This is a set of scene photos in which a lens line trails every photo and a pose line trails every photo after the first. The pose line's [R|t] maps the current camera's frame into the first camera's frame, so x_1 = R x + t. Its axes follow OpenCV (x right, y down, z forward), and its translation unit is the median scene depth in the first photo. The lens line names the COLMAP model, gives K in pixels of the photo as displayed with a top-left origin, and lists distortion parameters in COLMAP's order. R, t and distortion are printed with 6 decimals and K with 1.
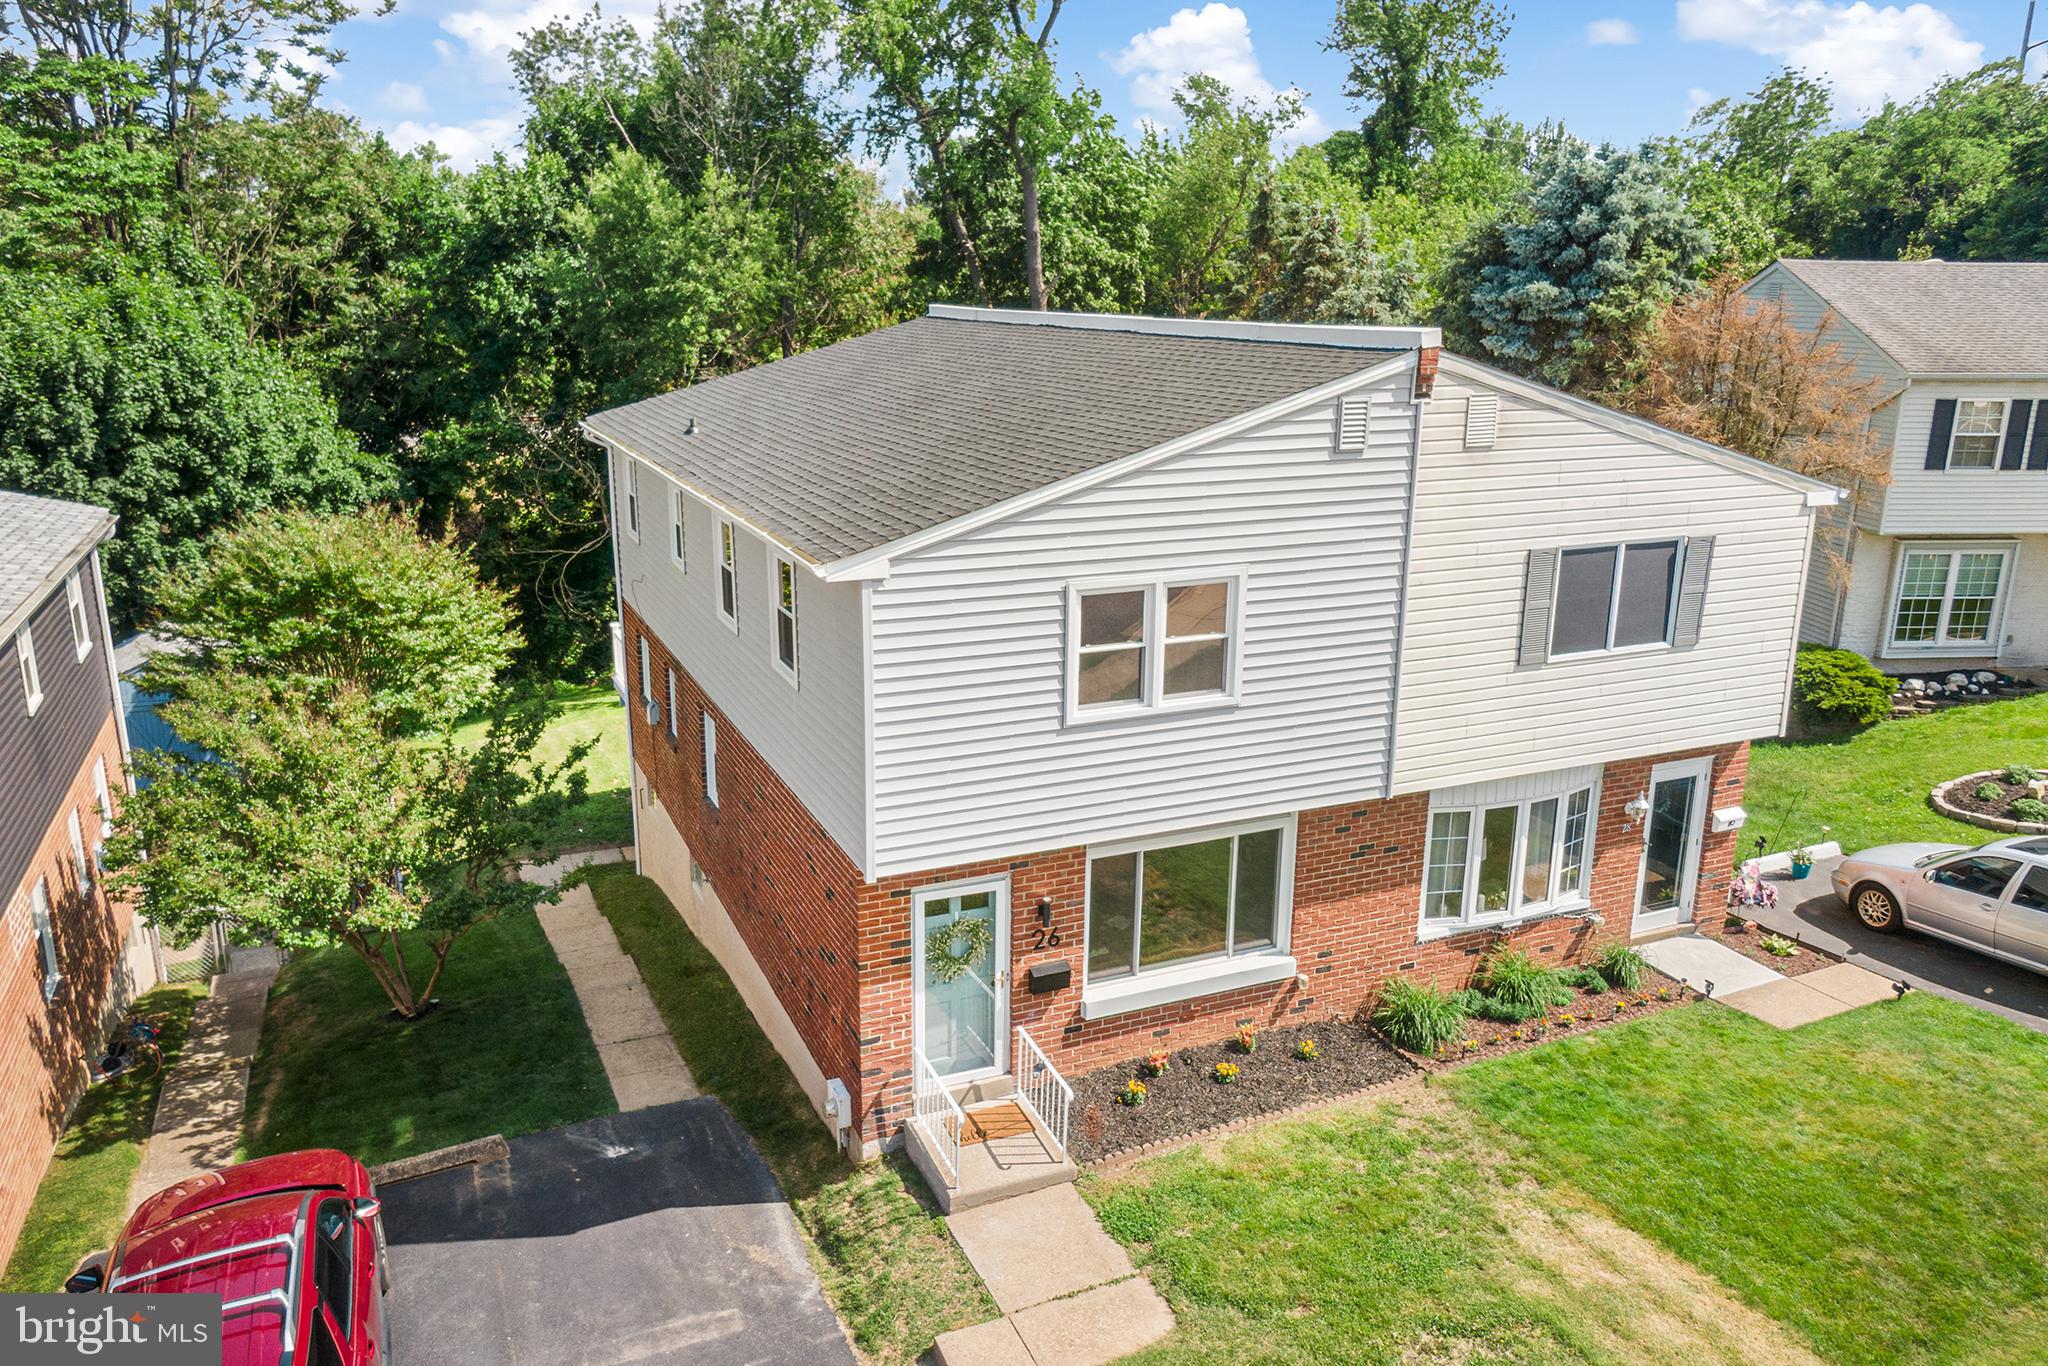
lens RADIAL K [[1469.0, 0, 1019.1], [0, 1469.0, 681.9], [0, 0, 1]] dist [0.005199, -0.006093]
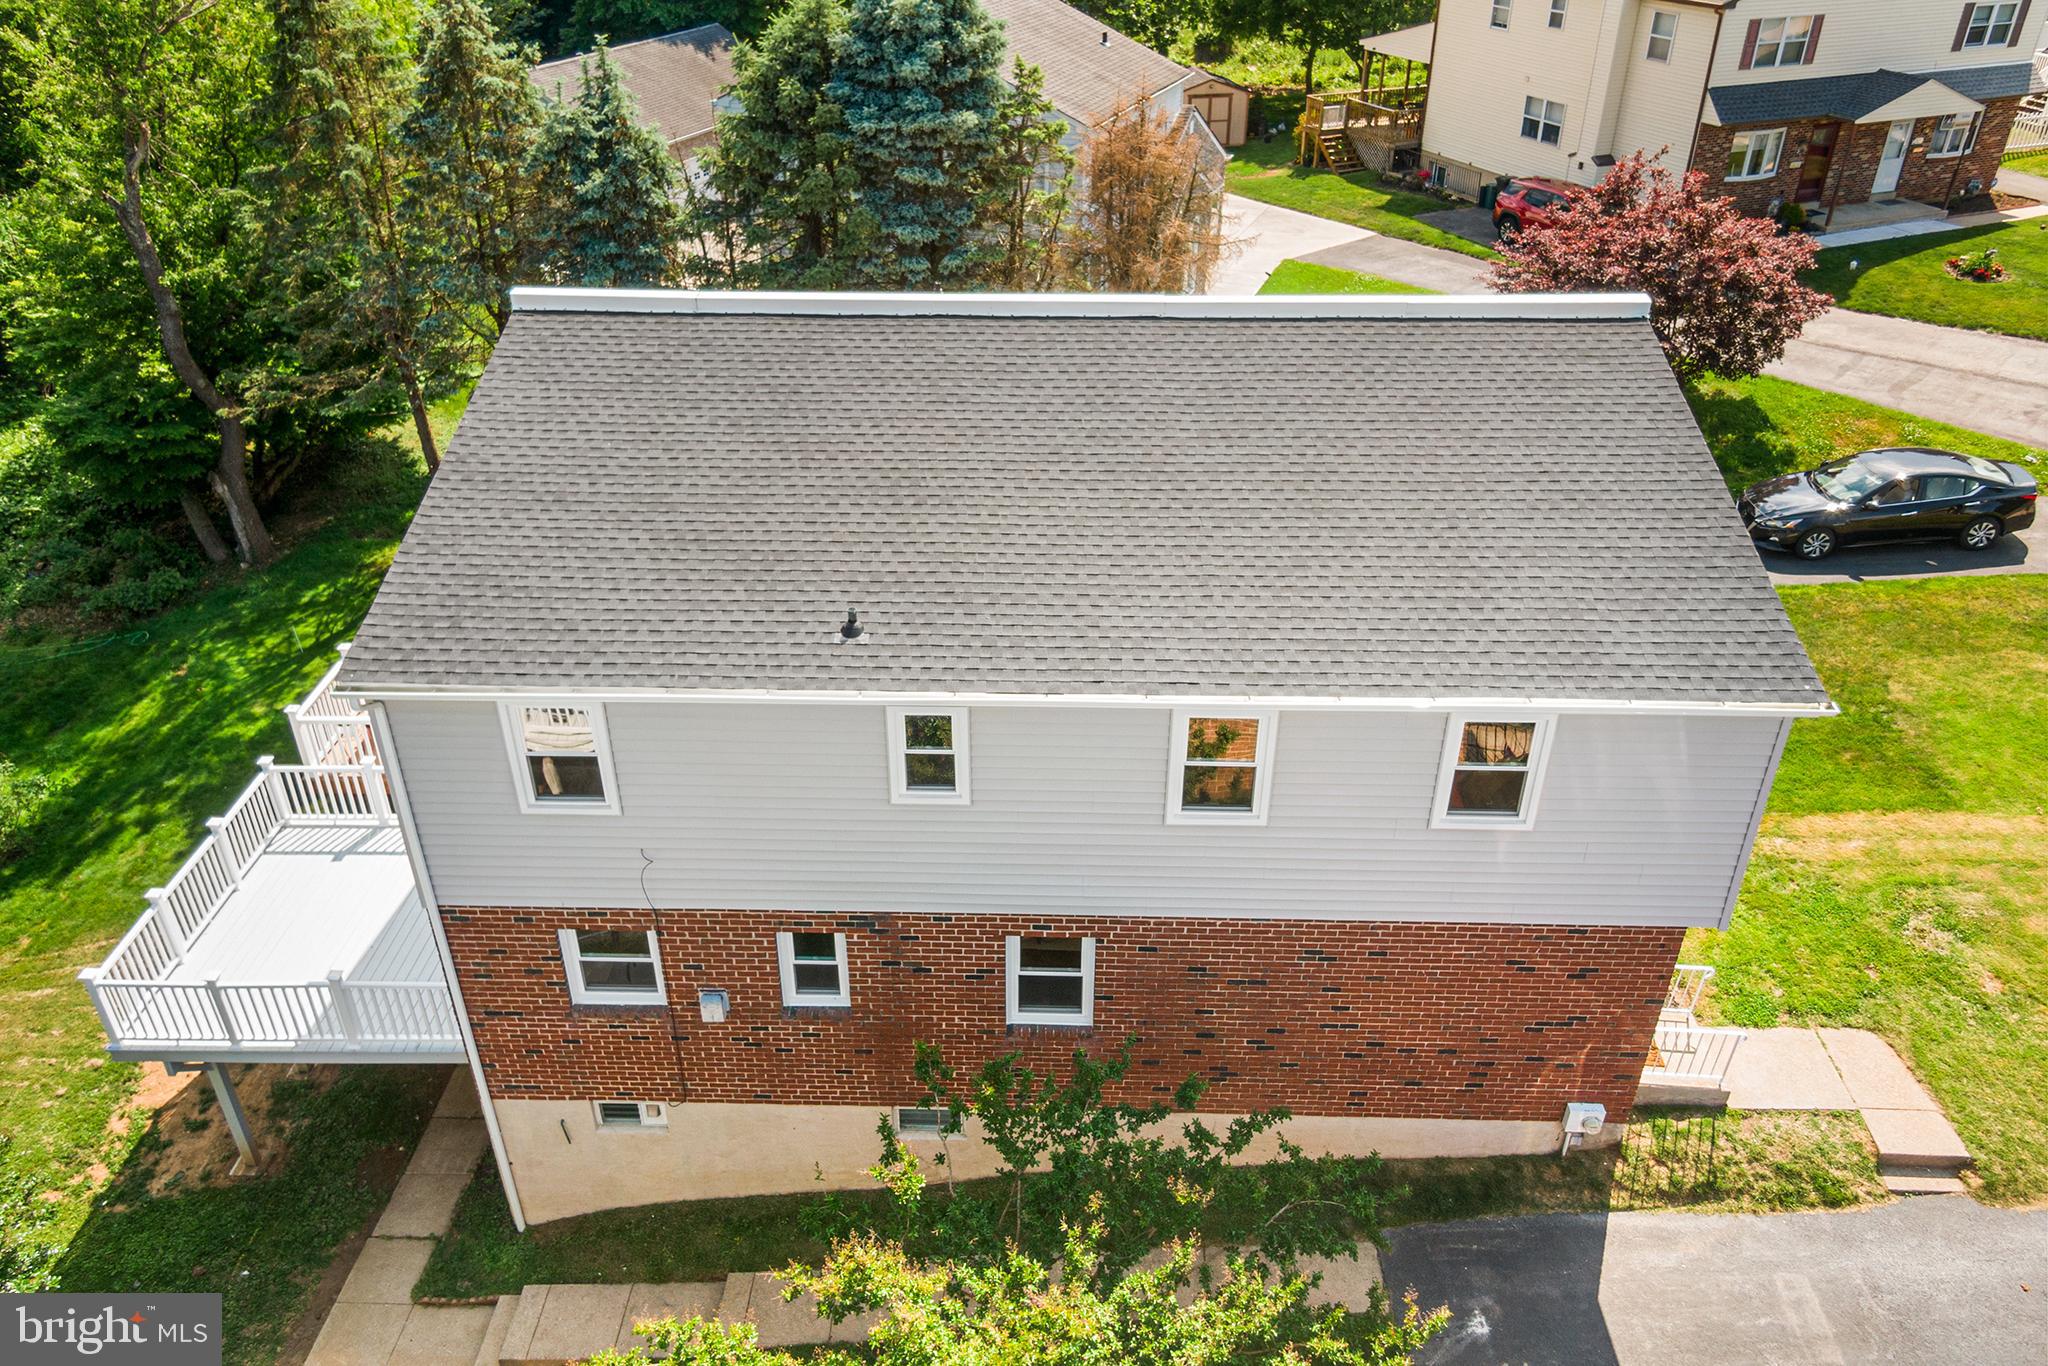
lens RADIAL K [[1460.1, 0, 1020.0], [0, 1460.1, 681.8], [0, 0, 1]] dist [0.023138, -0.036750]
pose [[0.432140, -0.474658, 0.766782, -0.907236], [0.244161, 0.880098, 0.407200, -0.509005], [-0.868125, 0.011251, 0.496219, 0.739596]]
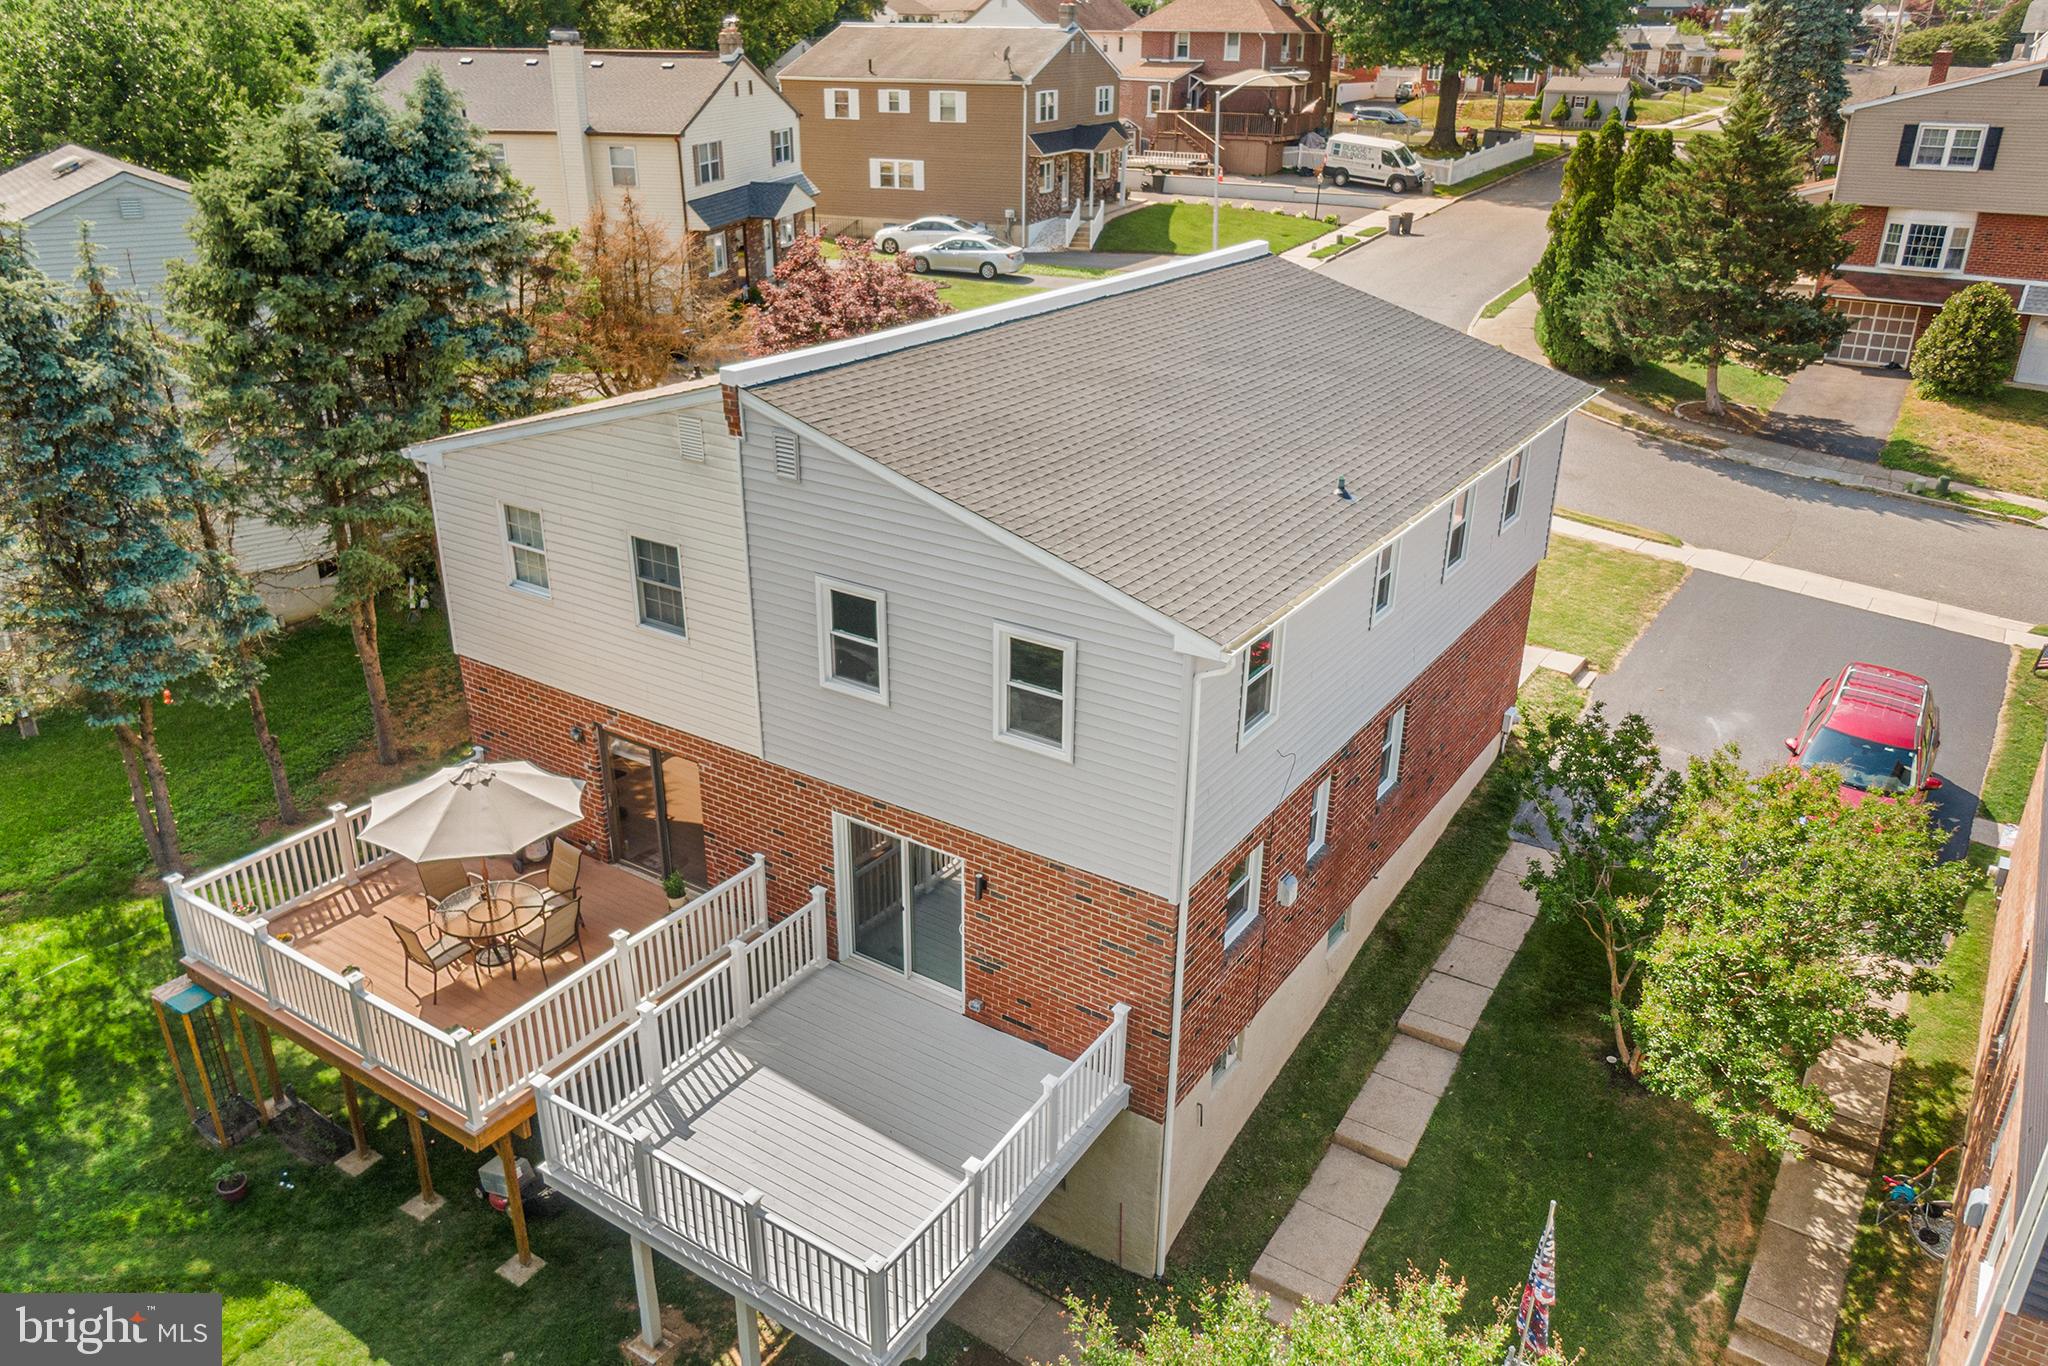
lens RADIAL K [[1473.2, 0, 1028.2], [0, 1473.2, 679.0], [0, 0, 1]] dist [0.039921, -0.062502]
pose [[-0.539293, -0.346876, 0.767359, -1.034185], [0.210381, 0.826836, 0.521615, -0.715460], [-0.815416, 0.442741, -0.372930, 1.907299]]
